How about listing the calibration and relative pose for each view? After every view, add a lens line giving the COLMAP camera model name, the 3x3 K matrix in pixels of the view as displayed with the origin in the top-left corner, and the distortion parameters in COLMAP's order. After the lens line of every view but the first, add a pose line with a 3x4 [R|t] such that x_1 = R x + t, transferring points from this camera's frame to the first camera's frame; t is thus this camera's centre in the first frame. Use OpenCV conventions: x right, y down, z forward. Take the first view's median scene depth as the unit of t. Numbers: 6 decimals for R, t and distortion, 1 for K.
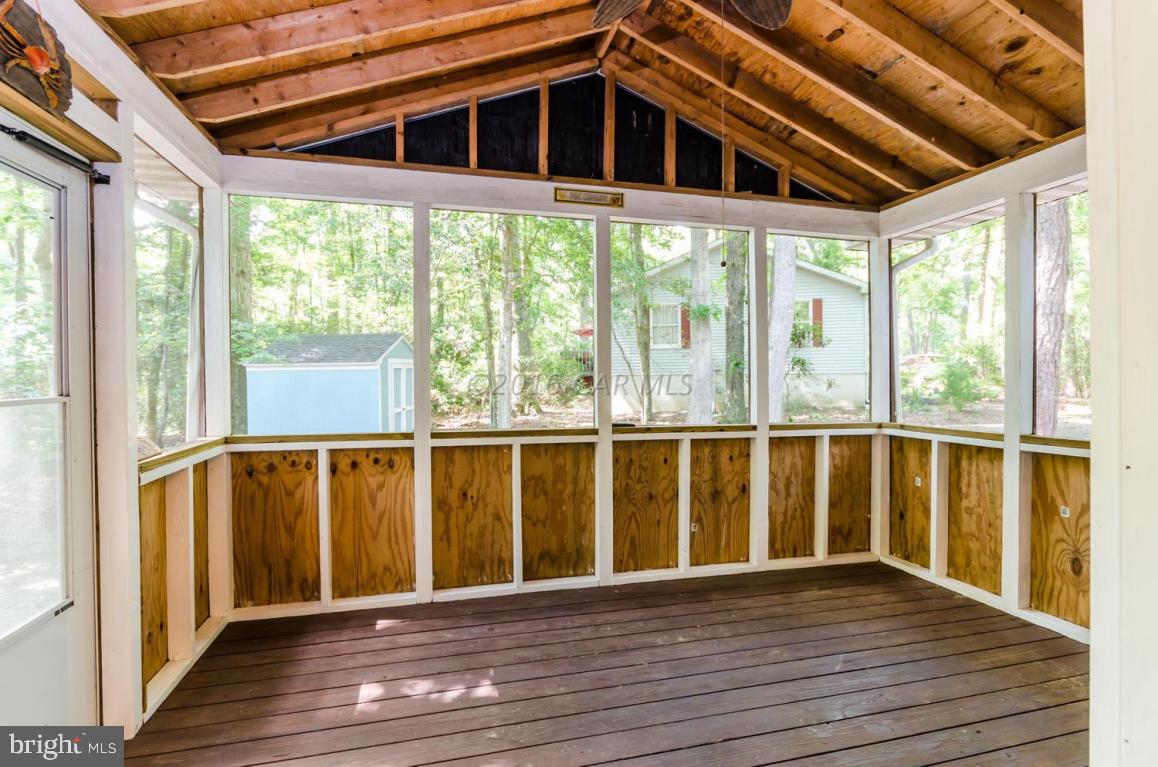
lens RADIAL K [[562.1, 0, 583.3], [0, 562.1, 378.2], [0, 0, 1]] dist [-0.002350, -0.000423]
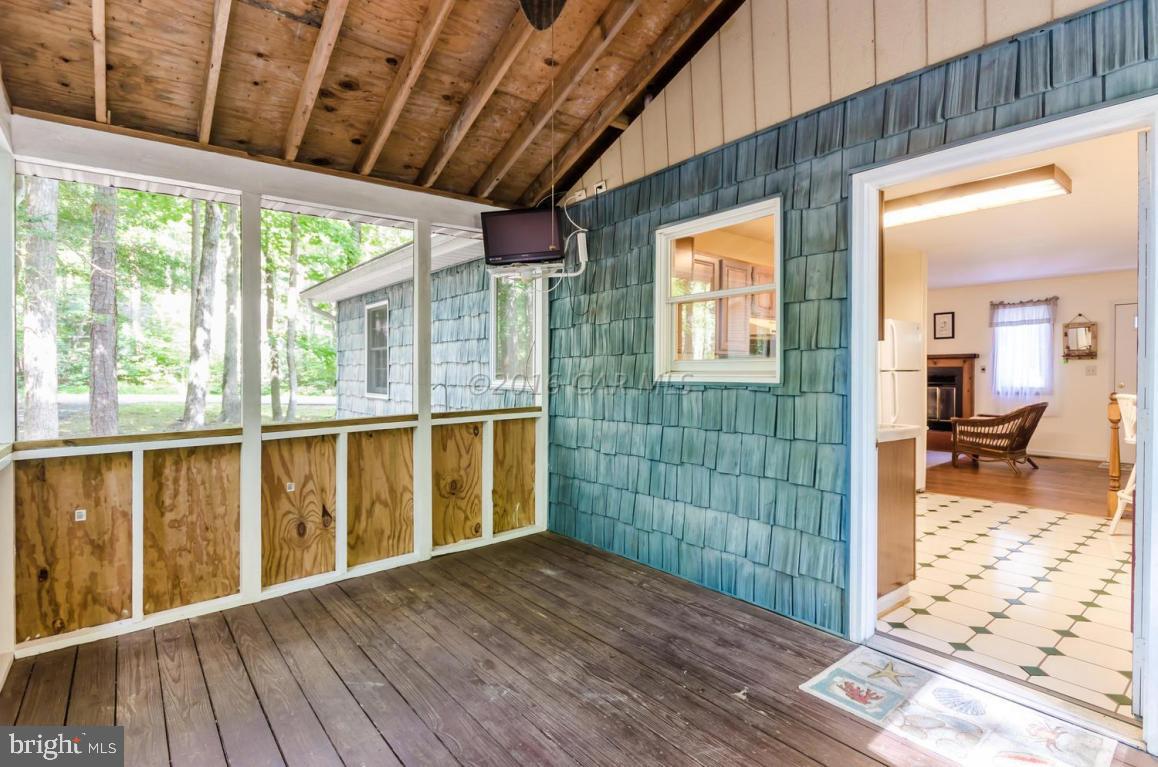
lens RADIAL K [[562.1, 0, 584.5], [0, 562.1, 378.2], [0, 0, 1]] dist [-0.002350, -0.000423]
pose [[-0.426017, -0.001628, 0.904714, -0.393113], [0.013002, 0.999884, 0.007921, 0.010830], [-0.904622, 0.015137, -0.425946, 0.827317]]
